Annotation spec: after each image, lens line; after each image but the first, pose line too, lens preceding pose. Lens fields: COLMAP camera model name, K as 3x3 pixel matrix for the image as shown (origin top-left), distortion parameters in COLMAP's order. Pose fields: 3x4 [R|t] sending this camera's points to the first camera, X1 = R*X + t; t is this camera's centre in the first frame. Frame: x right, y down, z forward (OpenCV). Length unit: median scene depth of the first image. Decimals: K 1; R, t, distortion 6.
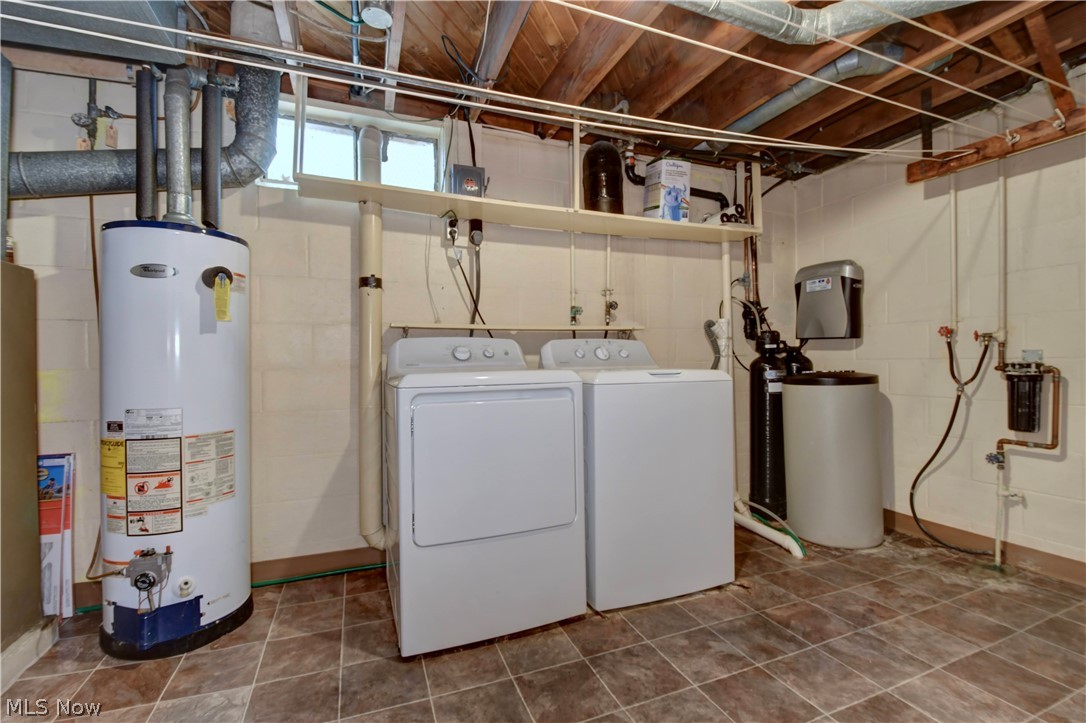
lens RADIAL K [[473.2, 0, 547.1], [0, 473.2, 359.4], [0, 0, 1]] dist [0.016436, -0.013078]
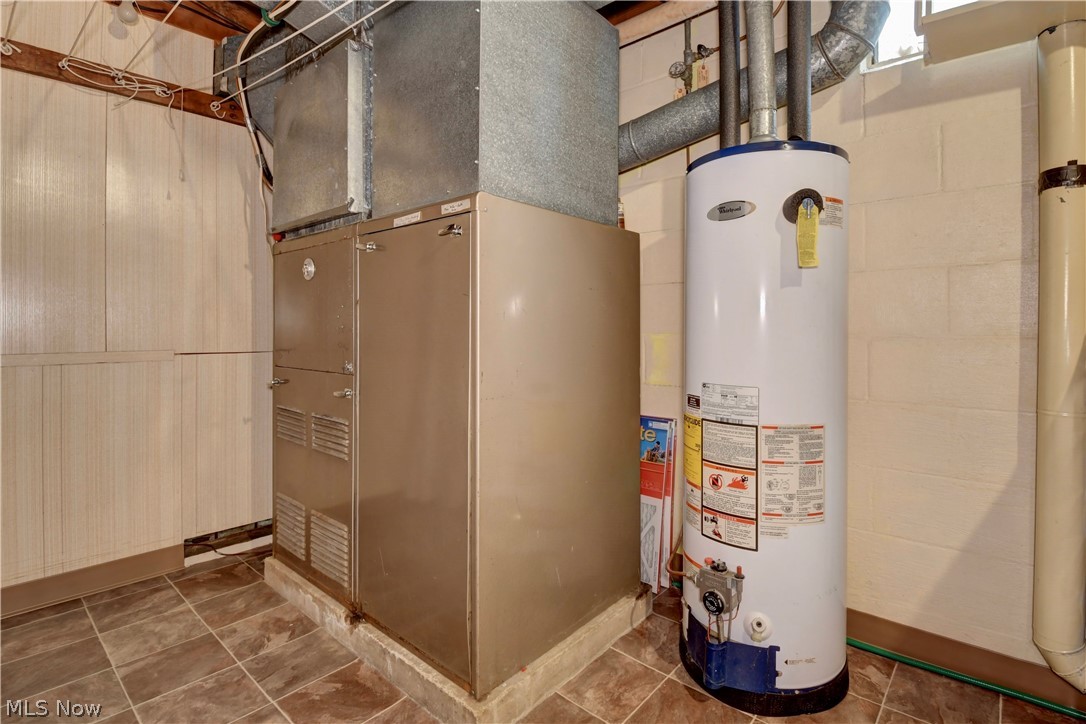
lens RADIAL K [[535.5, 0, 545.6], [0, 535.5, 330.8], [0, 0, 1]] dist [0.001475, -0.020226]
pose [[0.457369, 0.011268, -0.889206, -0.168672], [-0.001503, 0.999928, 0.011898, 0.003189], [0.889276, -0.004105, 0.457353, 0.311215]]
